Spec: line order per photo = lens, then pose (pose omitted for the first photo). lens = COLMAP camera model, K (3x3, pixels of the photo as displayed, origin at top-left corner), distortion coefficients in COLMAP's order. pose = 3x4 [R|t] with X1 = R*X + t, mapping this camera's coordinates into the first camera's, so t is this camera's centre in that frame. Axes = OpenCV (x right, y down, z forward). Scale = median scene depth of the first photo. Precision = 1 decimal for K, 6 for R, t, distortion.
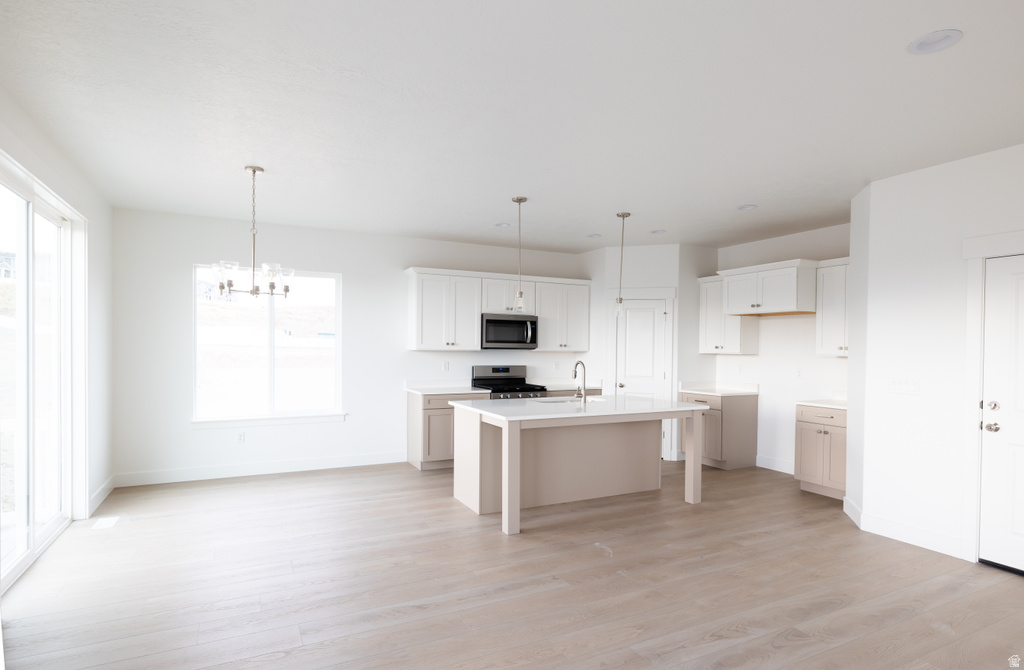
lens RADIAL K [[554.9, 0, 520.9], [0, 554.9, 354.5], [0, 0, 1]] dist [0.003633, -0.003127]
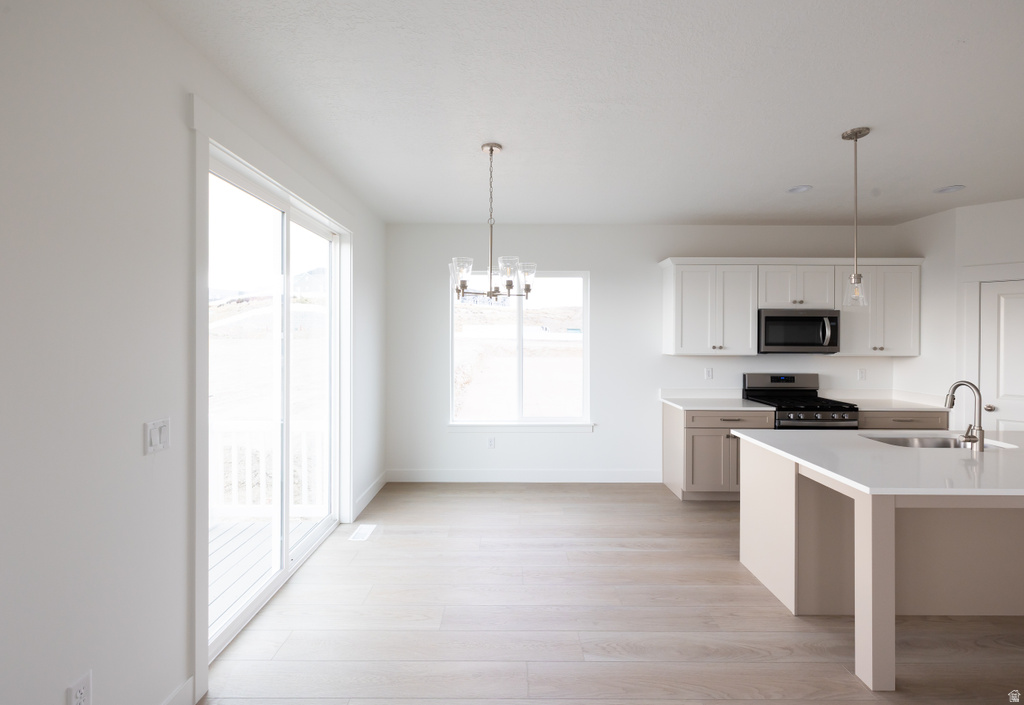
lens RADIAL K [[462.4, 0, 506.6], [0, 462.4, 338.4], [0, 0, 1]] dist [-0.002735, 0.001659]
pose [[0.886014, -0.005252, -0.463630, -0.098641], [-0.001458, 0.999899, -0.014112, -0.025604], [0.463657, 0.013179, 0.885917, 0.283176]]
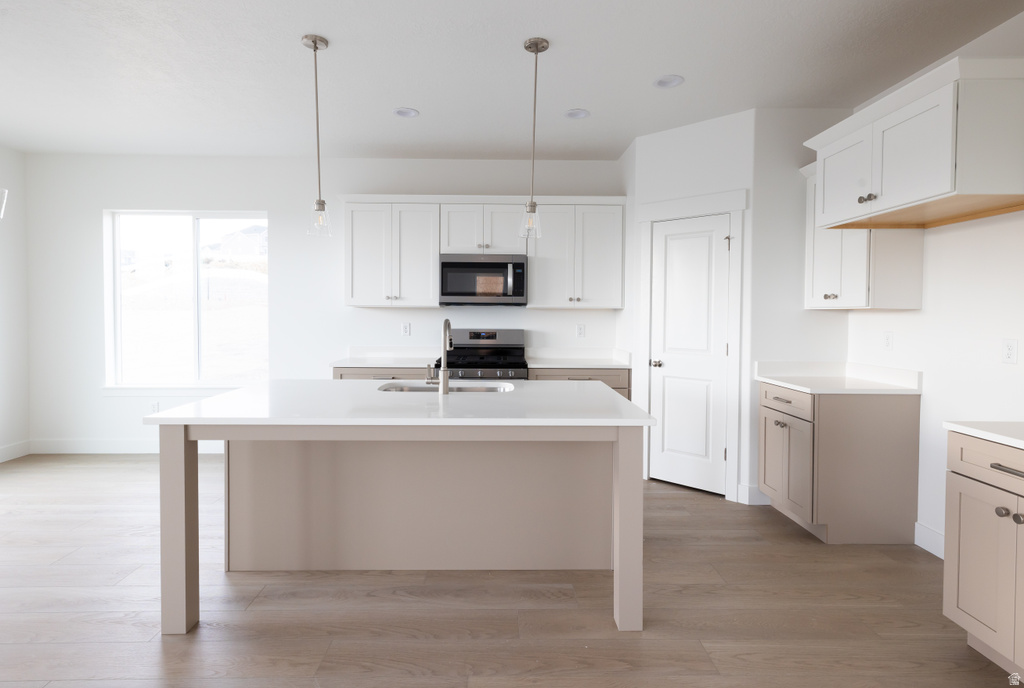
lens RADIAL K [[551.0, 0, 506.3], [0, 551.0, 331.9], [0, 0, 1]] dist [0.005761, -0.000679]
pose [[0.892263, 0.011586, -0.451367, 0.378548], [-0.002428, 0.999779, 0.020864, 0.011231], [0.451509, -0.017520, 0.892094, 0.487168]]
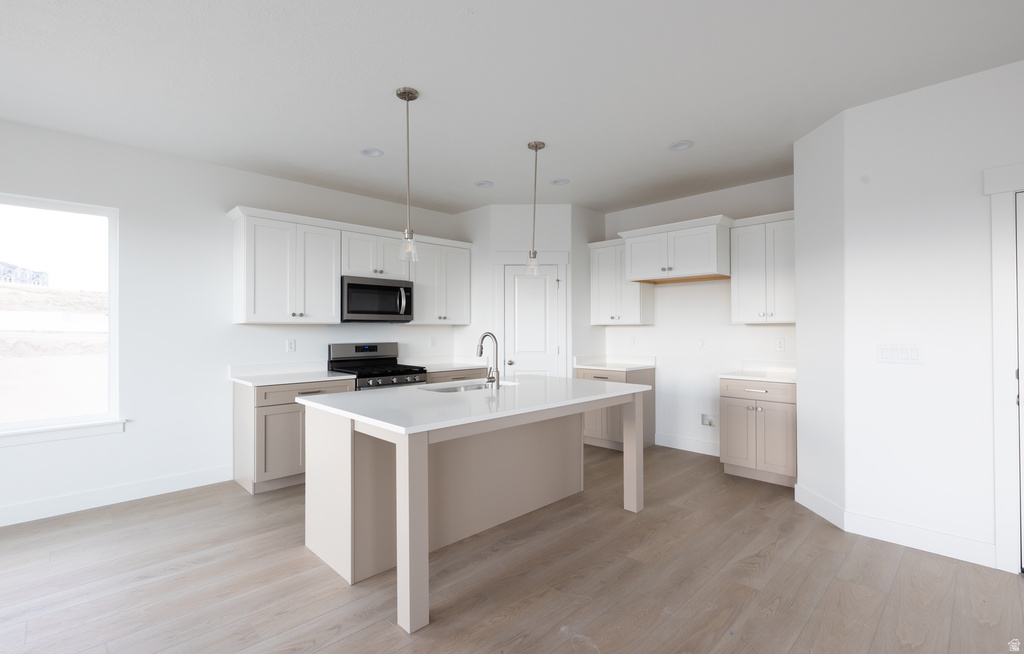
lens RADIAL K [[470.6, 0, 507.8], [0, 470.6, 324.3], [0, 0, 1]] dist [0.001820, 0.001026]
pose [[0.956816, -0.009961, 0.290522, -0.046963], [0.016570, 0.999657, -0.020296, 0.012762], [-0.290220, 0.024233, 0.956653, 0.361434]]
